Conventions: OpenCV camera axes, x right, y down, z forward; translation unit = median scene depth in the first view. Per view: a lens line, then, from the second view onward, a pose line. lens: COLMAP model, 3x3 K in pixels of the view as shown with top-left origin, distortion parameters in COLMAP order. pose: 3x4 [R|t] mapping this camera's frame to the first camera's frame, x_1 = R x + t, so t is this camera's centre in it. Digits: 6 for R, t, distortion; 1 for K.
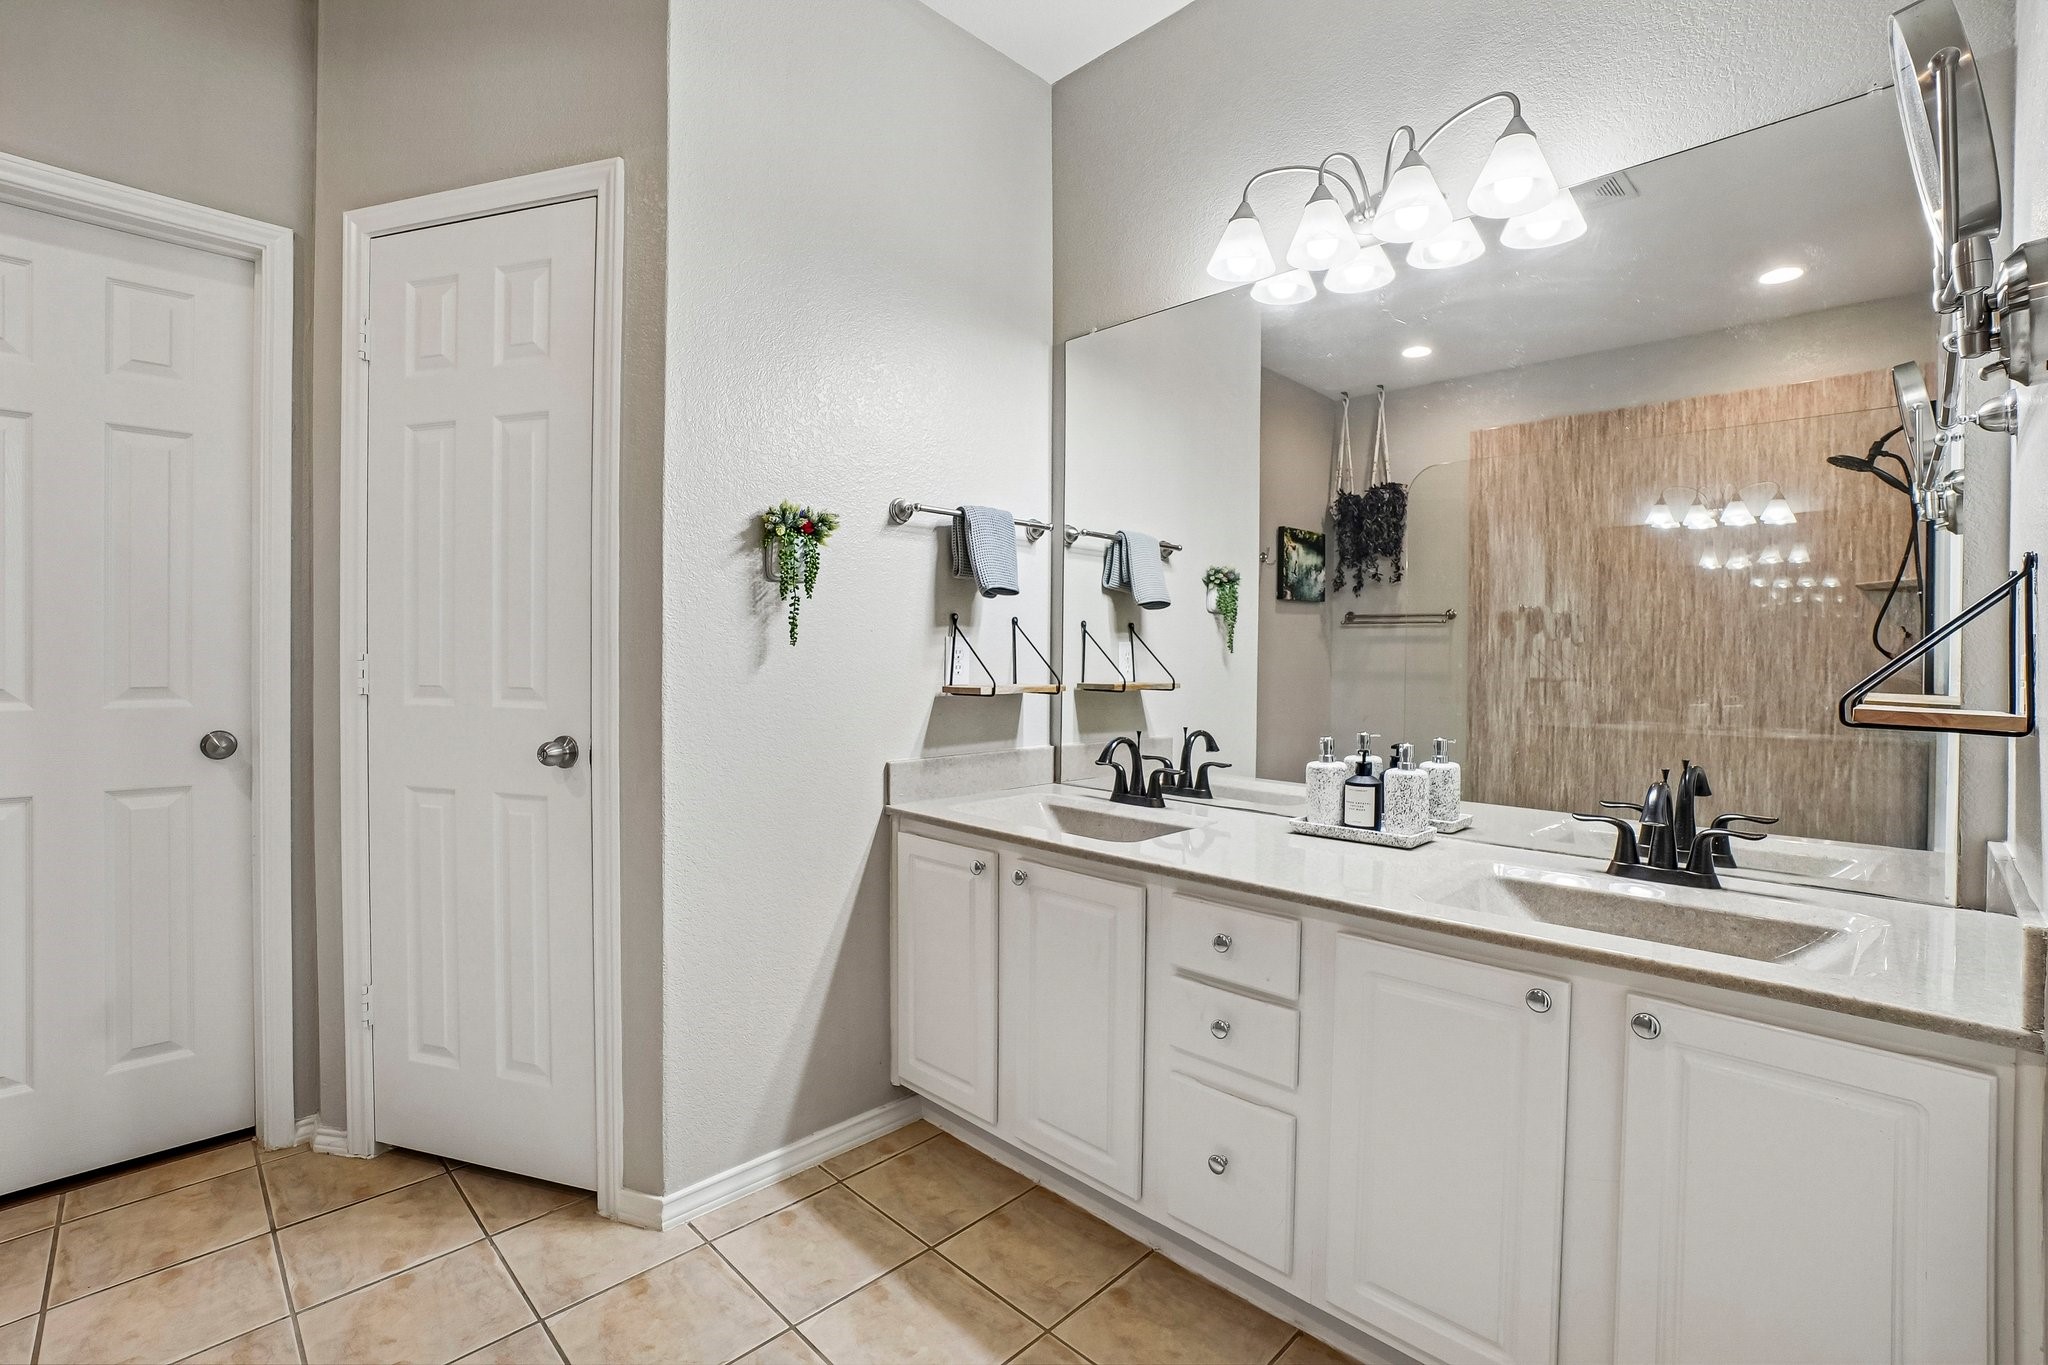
lens RADIAL K [[919.3, 0, 1011.5], [0, 919.3, 673.5], [0, 0, 1]] dist [-0.058077, 0.019545]
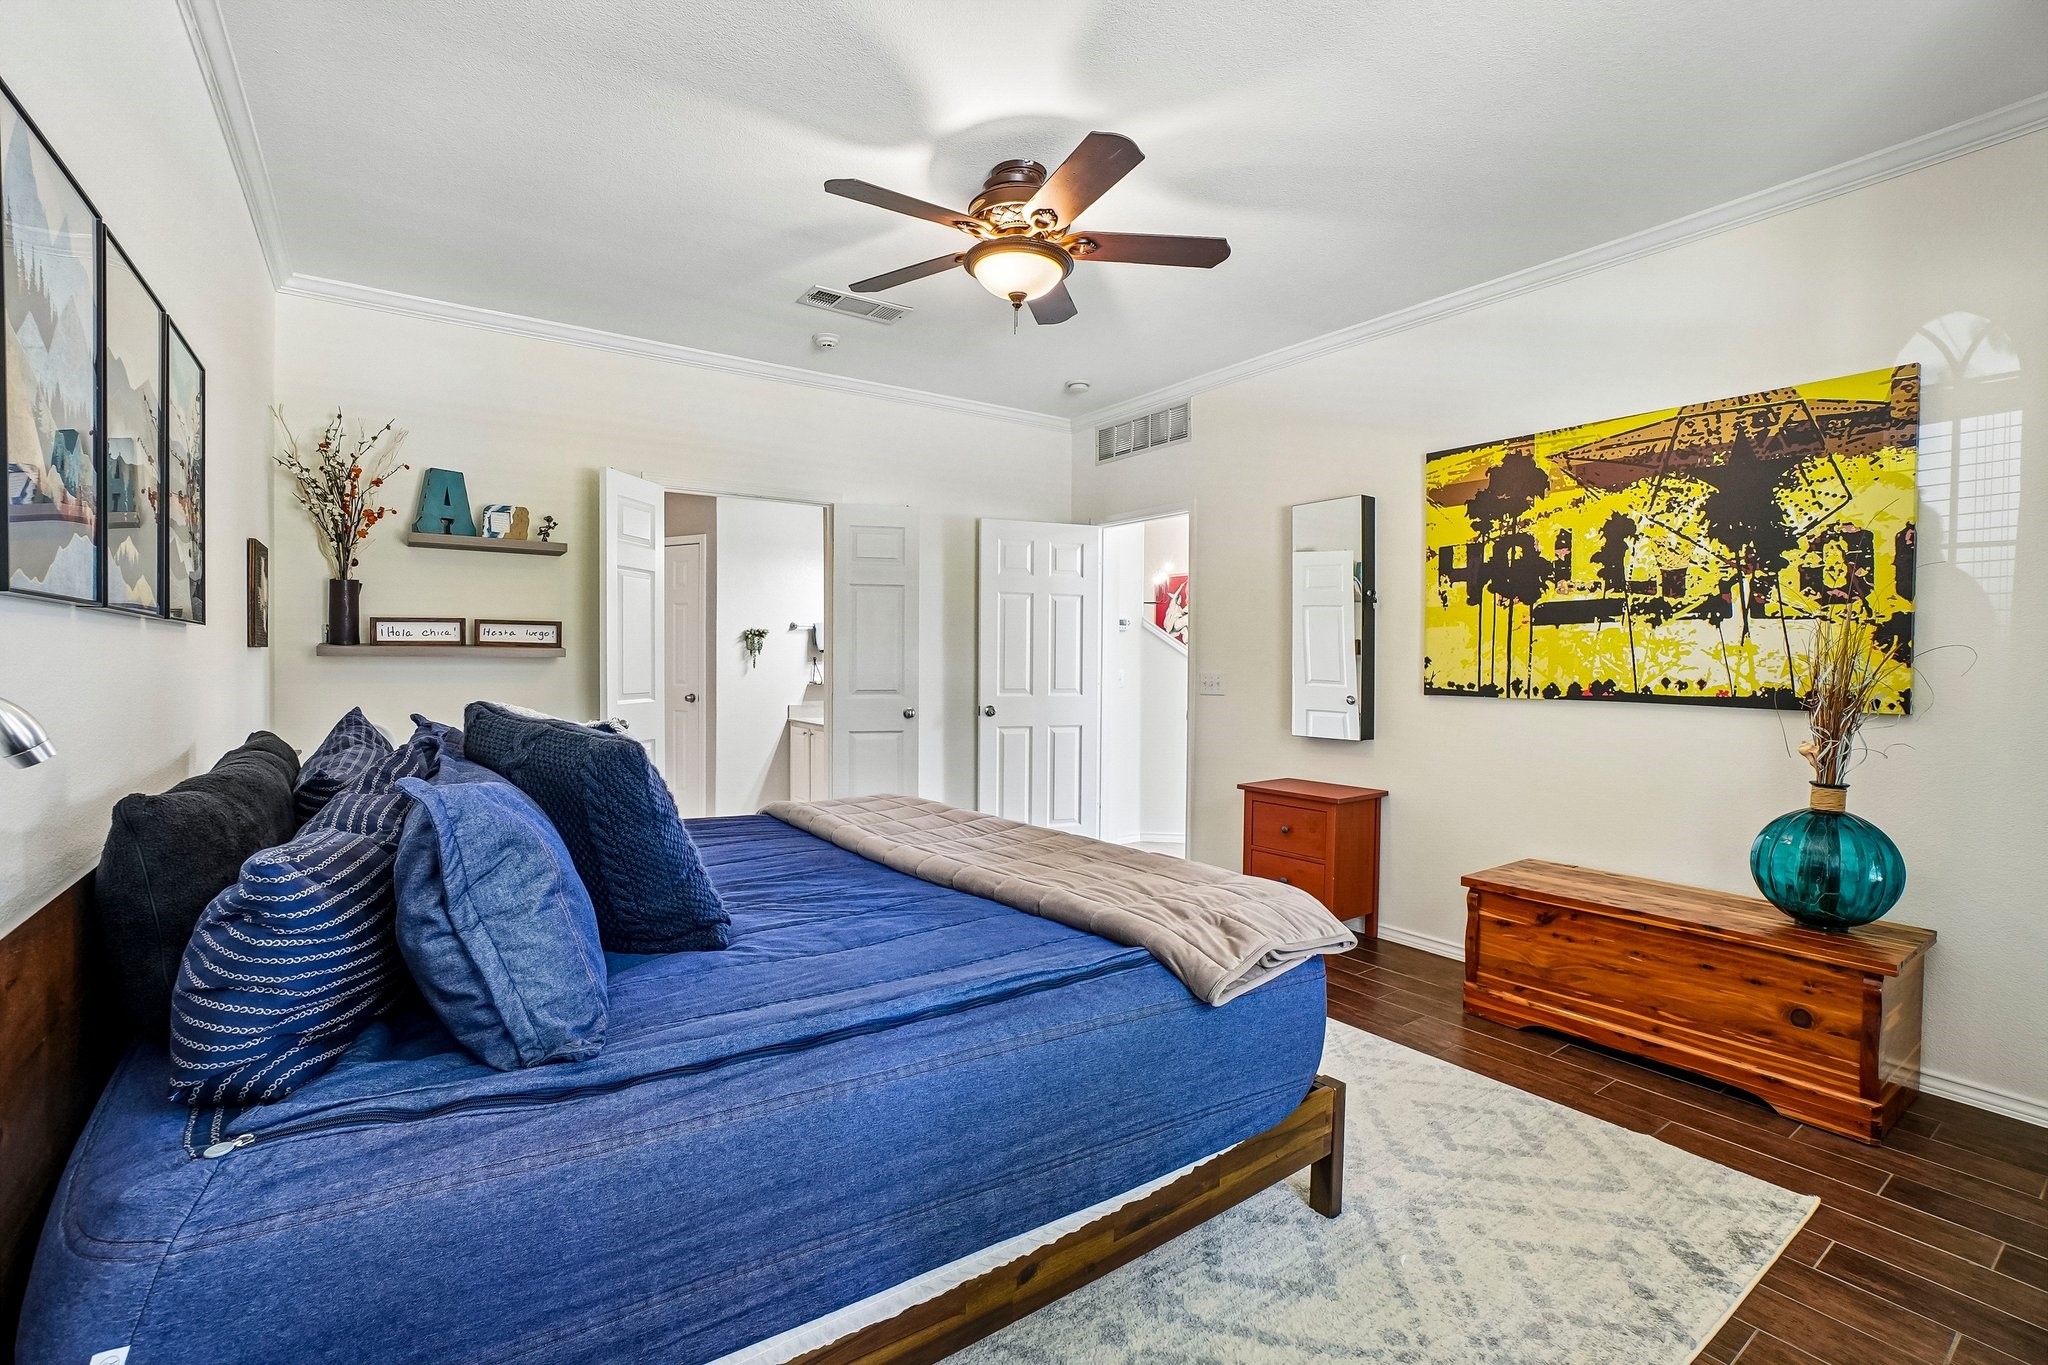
lens RADIAL K [[919.3, 0, 1011.5], [0, 919.3, 673.5], [0, 0, 1]] dist [-0.058077, 0.019545]
pose [[0.982393, -0.000675, -0.186826, 1.192058], [-0.001340, 0.999942, -0.010664, 0.020830], [0.186822, 0.010726, 0.982335, -1.938042]]
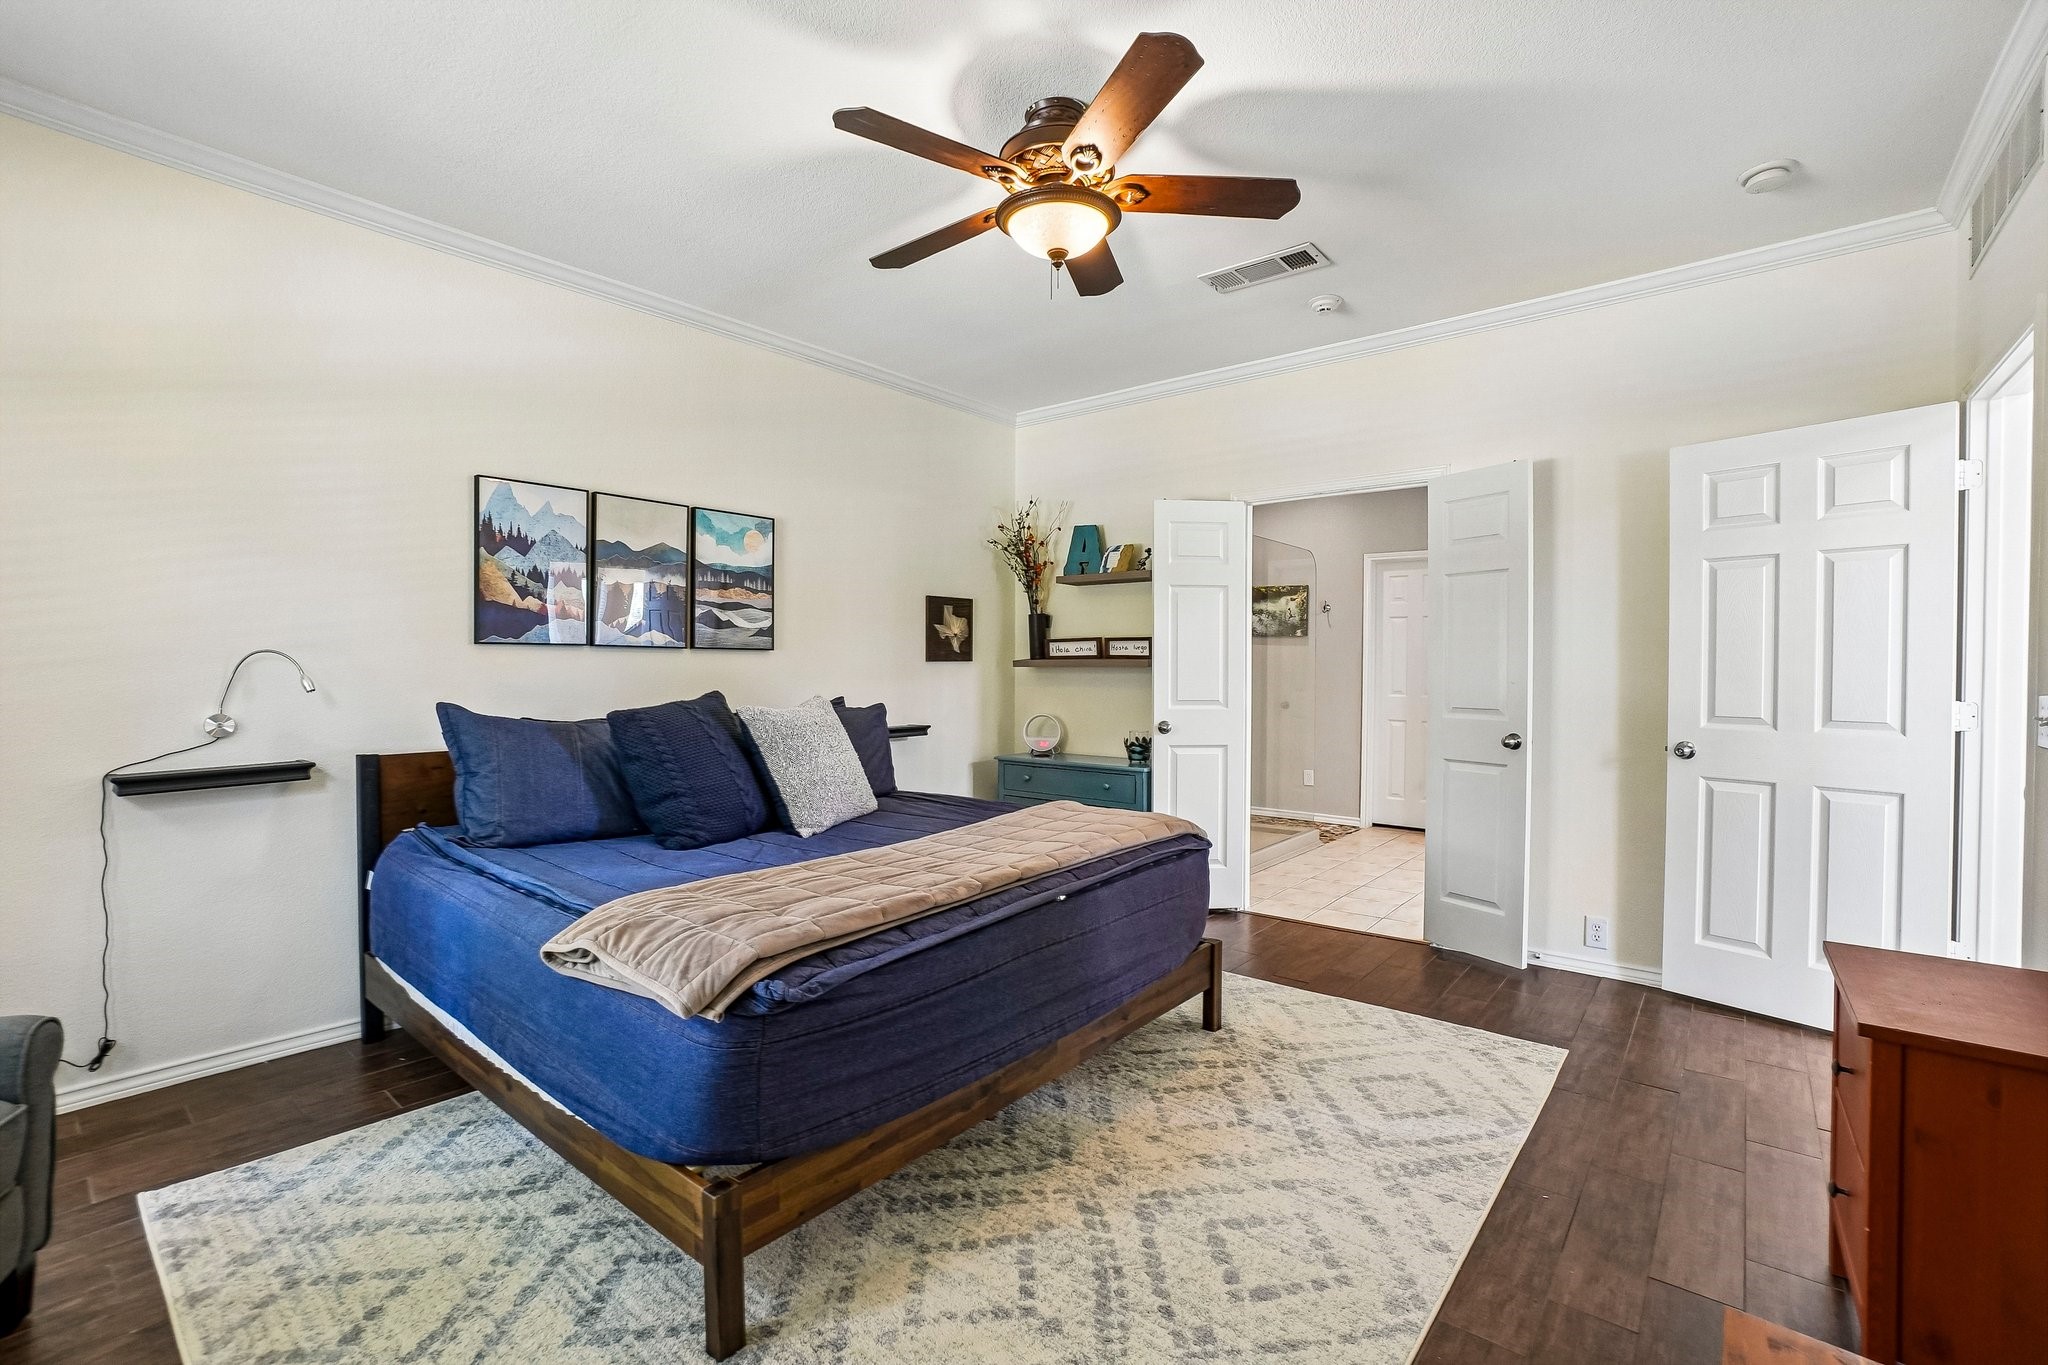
lens RADIAL K [[922.9, 0, 990.1], [0, 922.9, 685.3], [0, 0, 1]] dist [-0.067677, 0.026467]
pose [[0.066881, 0.007331, -0.997734, 2.080033], [-0.026080, 0.999644, 0.005597, 0.008471], [0.997420, 0.025647, 0.067049, -0.822158]]
